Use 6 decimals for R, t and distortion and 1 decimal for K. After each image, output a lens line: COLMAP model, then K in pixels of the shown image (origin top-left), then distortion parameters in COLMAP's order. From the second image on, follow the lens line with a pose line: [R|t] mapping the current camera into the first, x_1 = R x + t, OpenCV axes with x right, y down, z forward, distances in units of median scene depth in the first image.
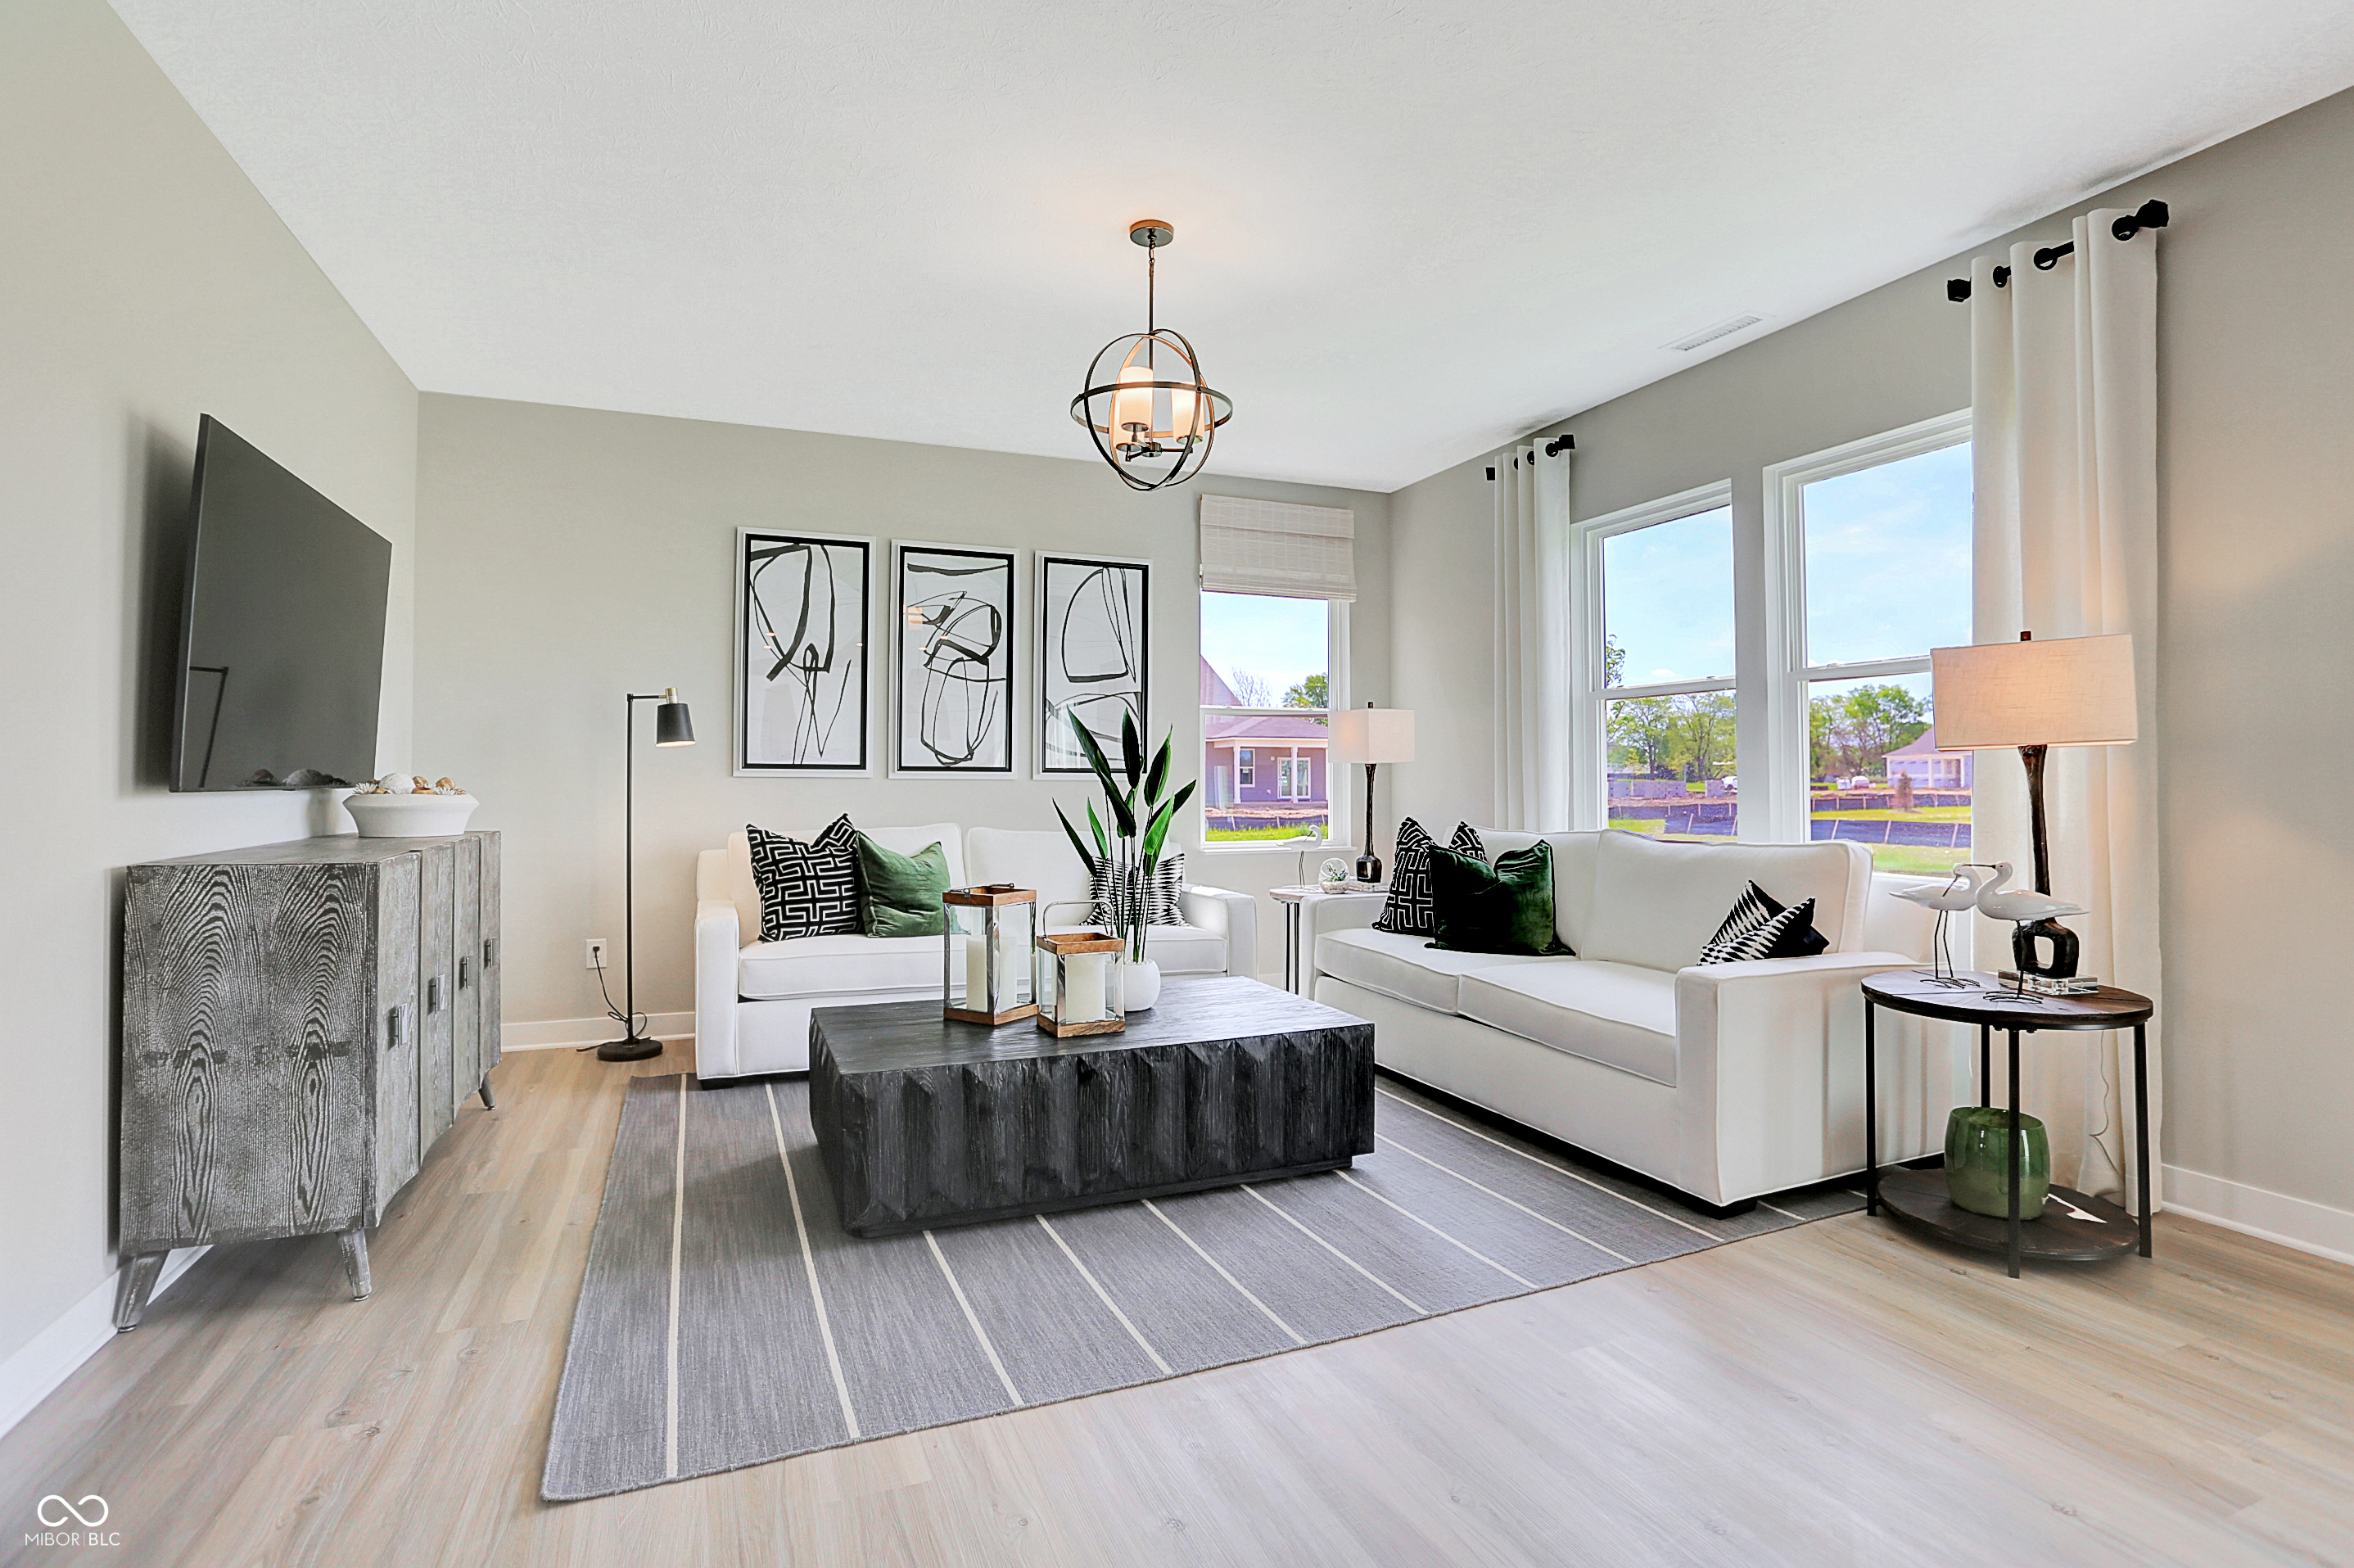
lens RADIAL K [[1145.4, 0, 1181.8], [0, 1145.4, 769.2], [0, 0, 1]] dist [-0.081941, 0.041326]
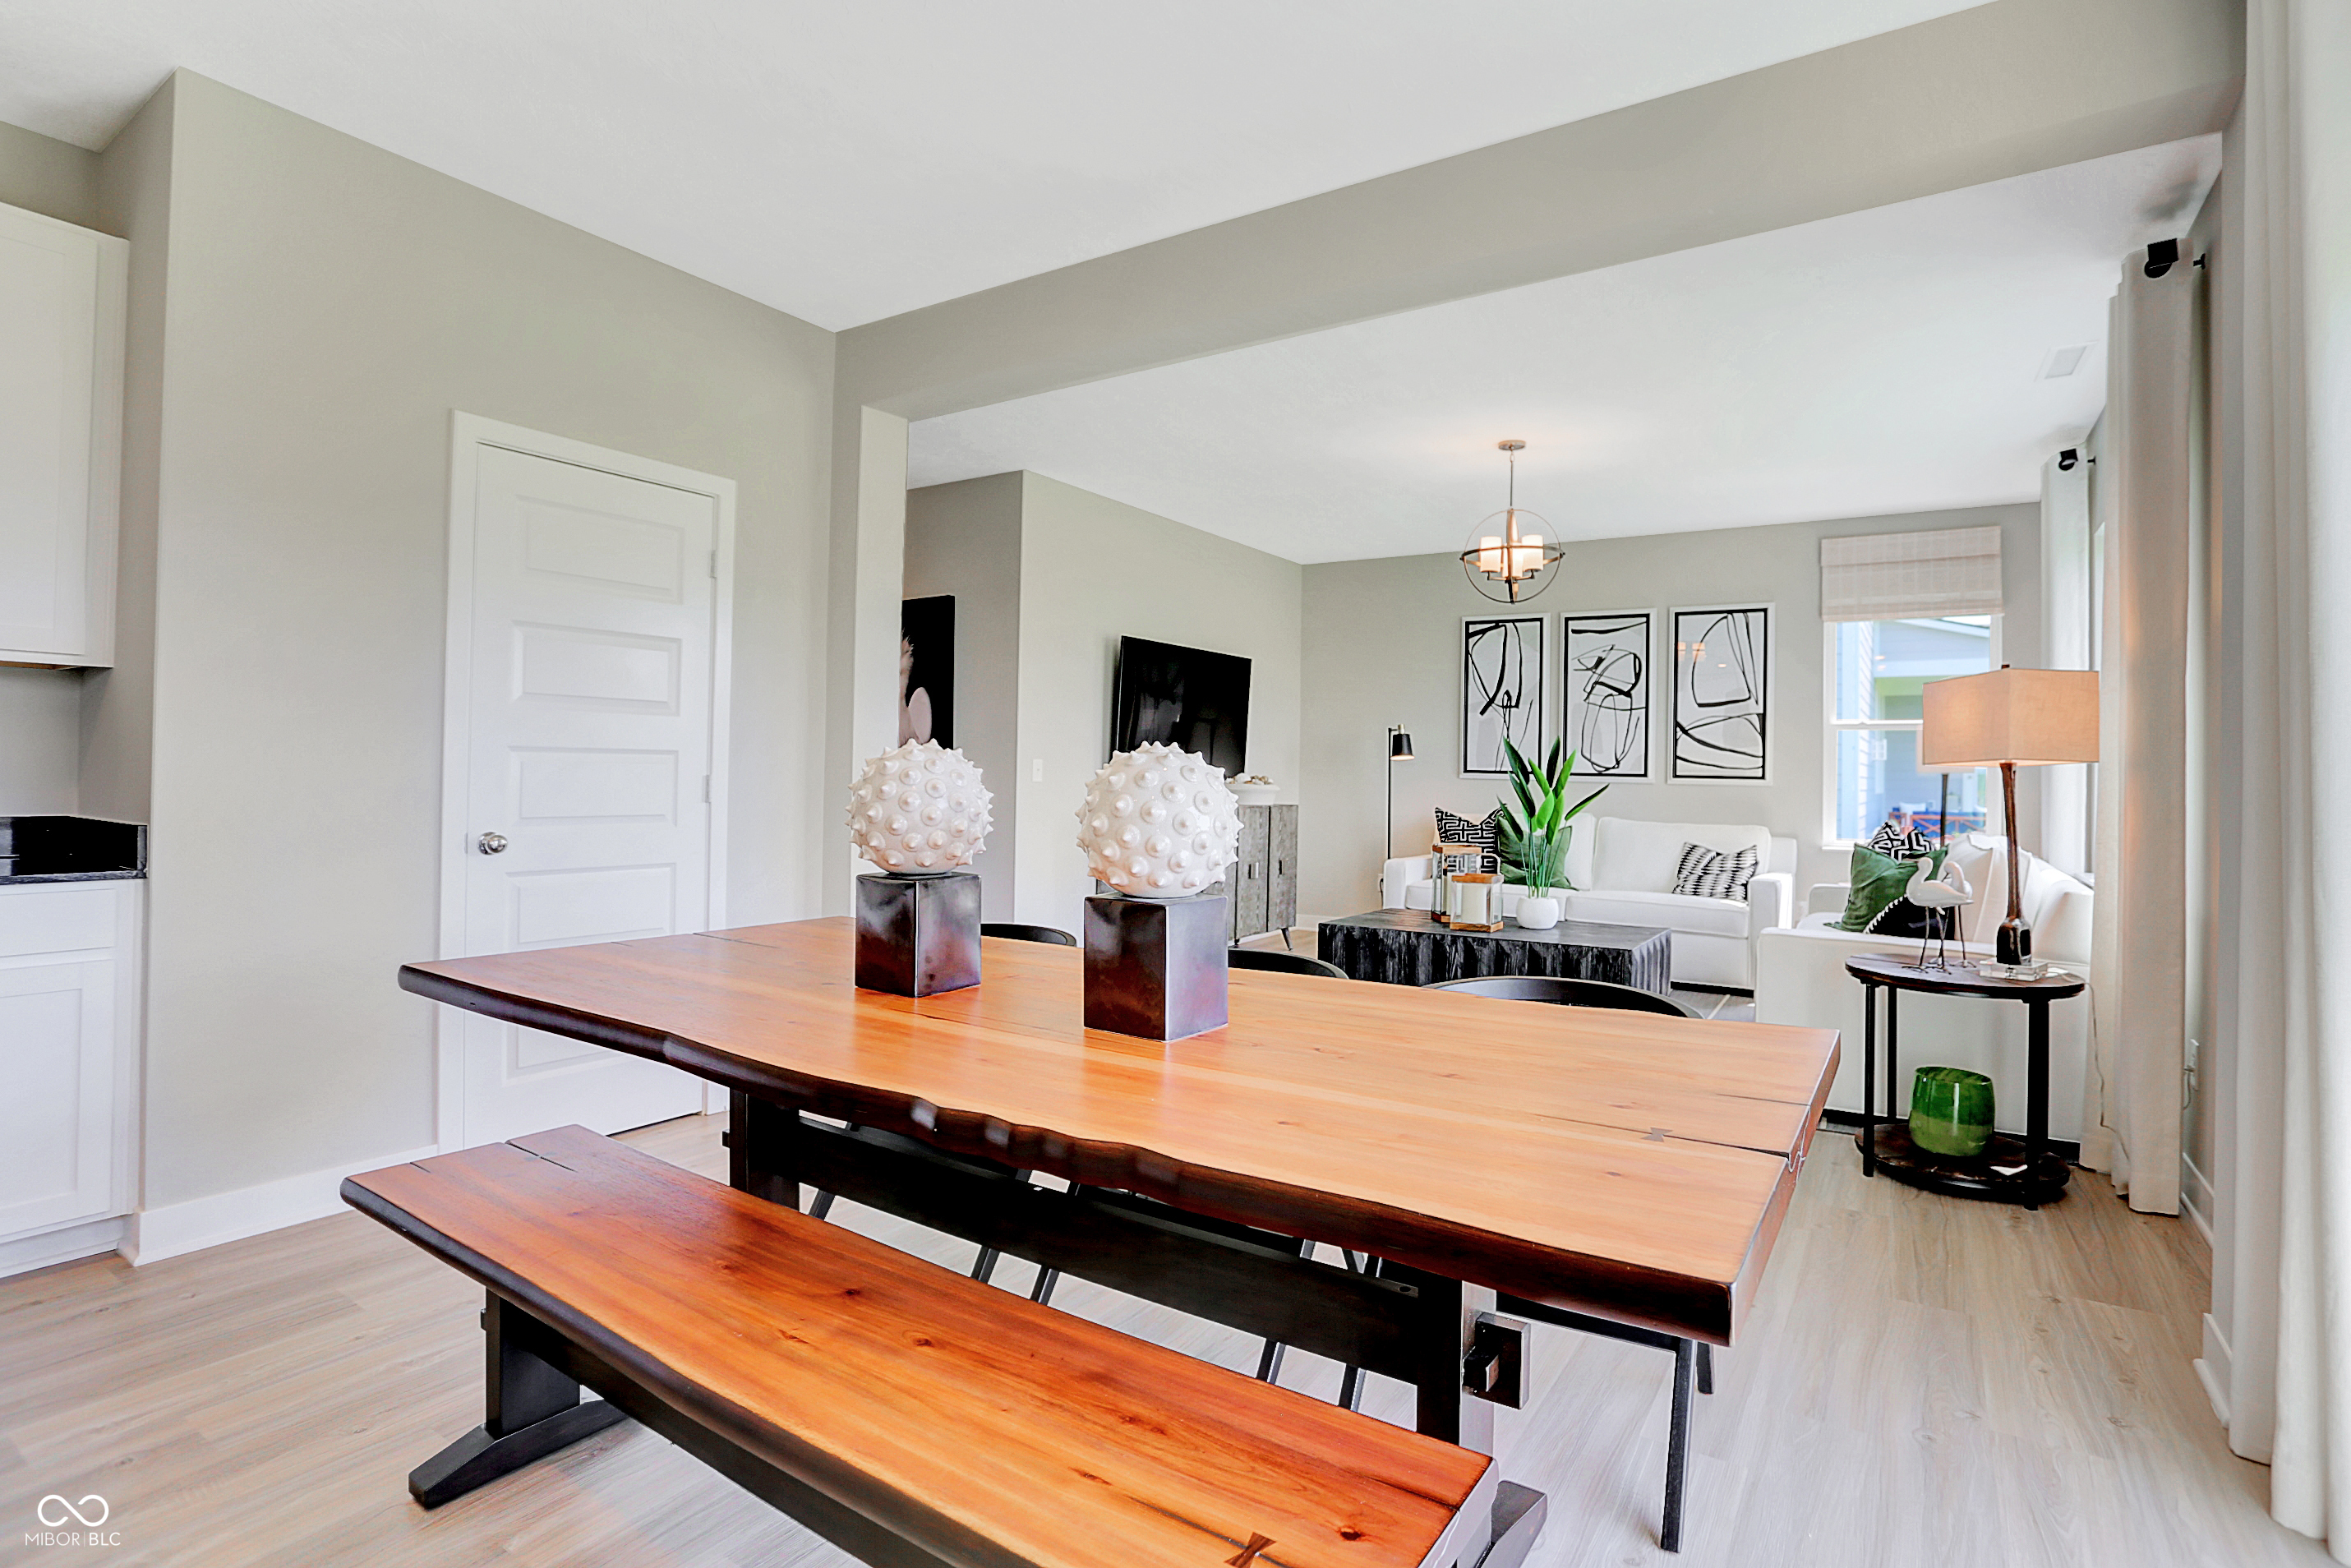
lens RADIAL K [[1144.0, 0, 1180.3], [0, 1144.0, 769.3], [0, 0, 1]] dist [-0.081941, 0.041326]
pose [[0.563324, 0.006681, -0.826209, 0.743535], [-0.010031, 0.999949, 0.001247, -0.004236], [0.826175, 0.007585, 0.563363, -0.218517]]
